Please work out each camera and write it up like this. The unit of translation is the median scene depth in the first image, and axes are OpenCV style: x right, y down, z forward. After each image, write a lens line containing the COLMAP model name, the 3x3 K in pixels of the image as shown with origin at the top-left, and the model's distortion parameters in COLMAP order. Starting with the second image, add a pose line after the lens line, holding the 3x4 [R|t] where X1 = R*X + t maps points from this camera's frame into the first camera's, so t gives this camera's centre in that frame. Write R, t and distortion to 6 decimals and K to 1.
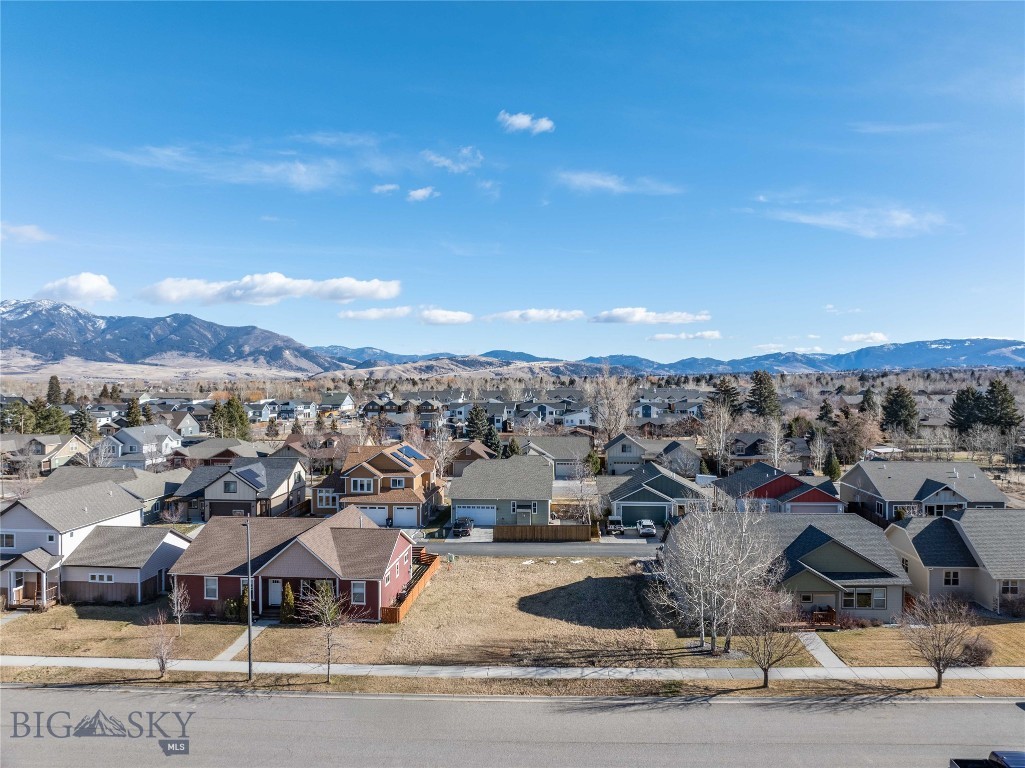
lens RADIAL K [[721.7, 0, 518.8], [0, 721.7, 379.4], [0, 0, 1]] dist [-0.038283, -0.002830]
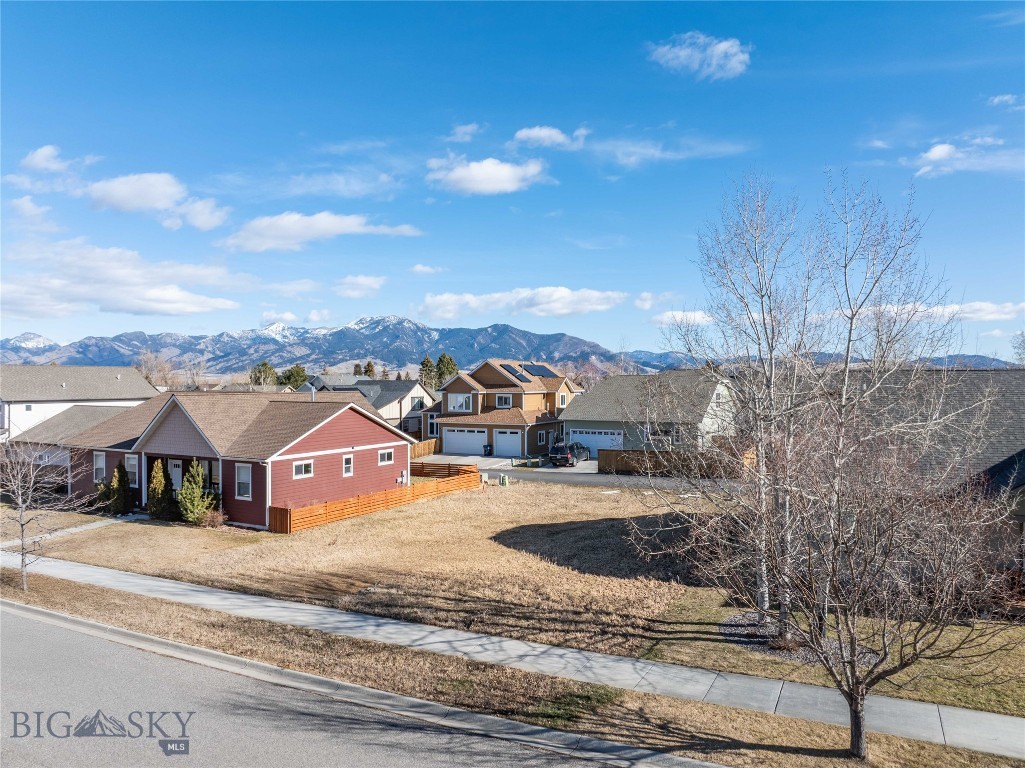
lens RADIAL K [[721.7, 0, 518.8], [0, 721.7, 379.4], [0, 0, 1]] dist [-0.038283, -0.002830]
pose [[0.914043, -0.005886, -0.405575, 0.245744], [0.003140, 0.999967, -0.007437, 0.199909], [0.405606, 0.005524, 0.914031, 0.487673]]
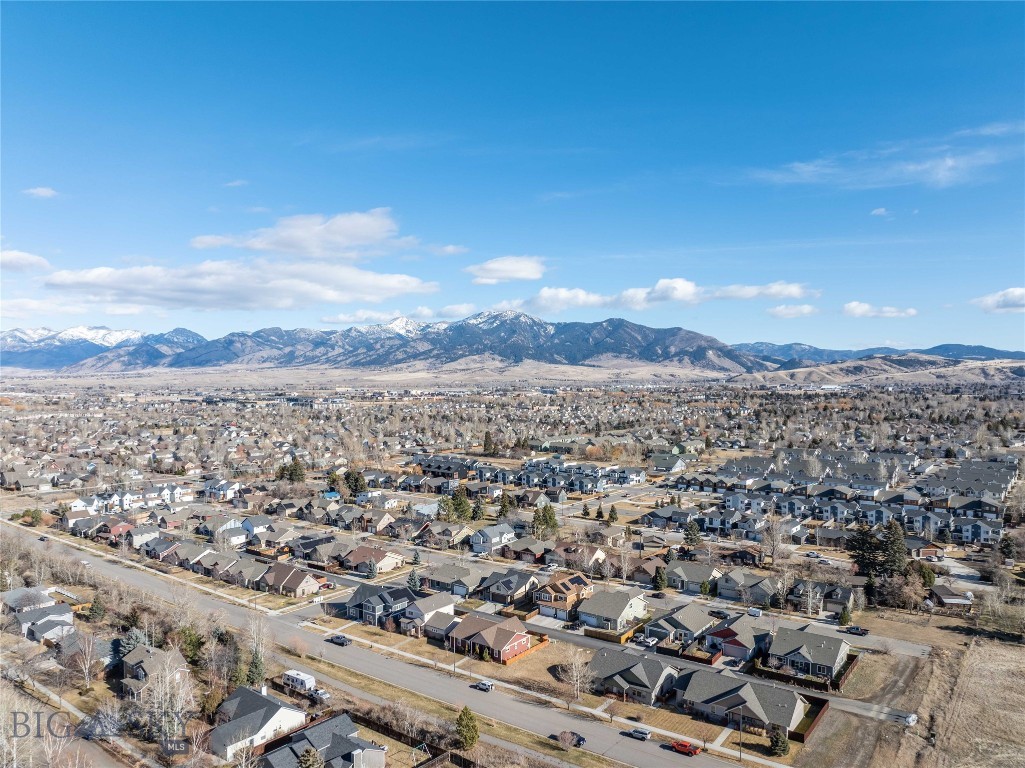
lens RADIAL K [[721.7, 0, 518.8], [0, 721.7, 379.4], [0, 0, 1]] dist [-0.038283, -0.002830]
pose [[0.837591, 0.004817, -0.546277, 1.481274], [-0.001208, 0.999975, 0.006965, -0.869728], [0.546296, -0.005174, 0.837576, -1.480529]]
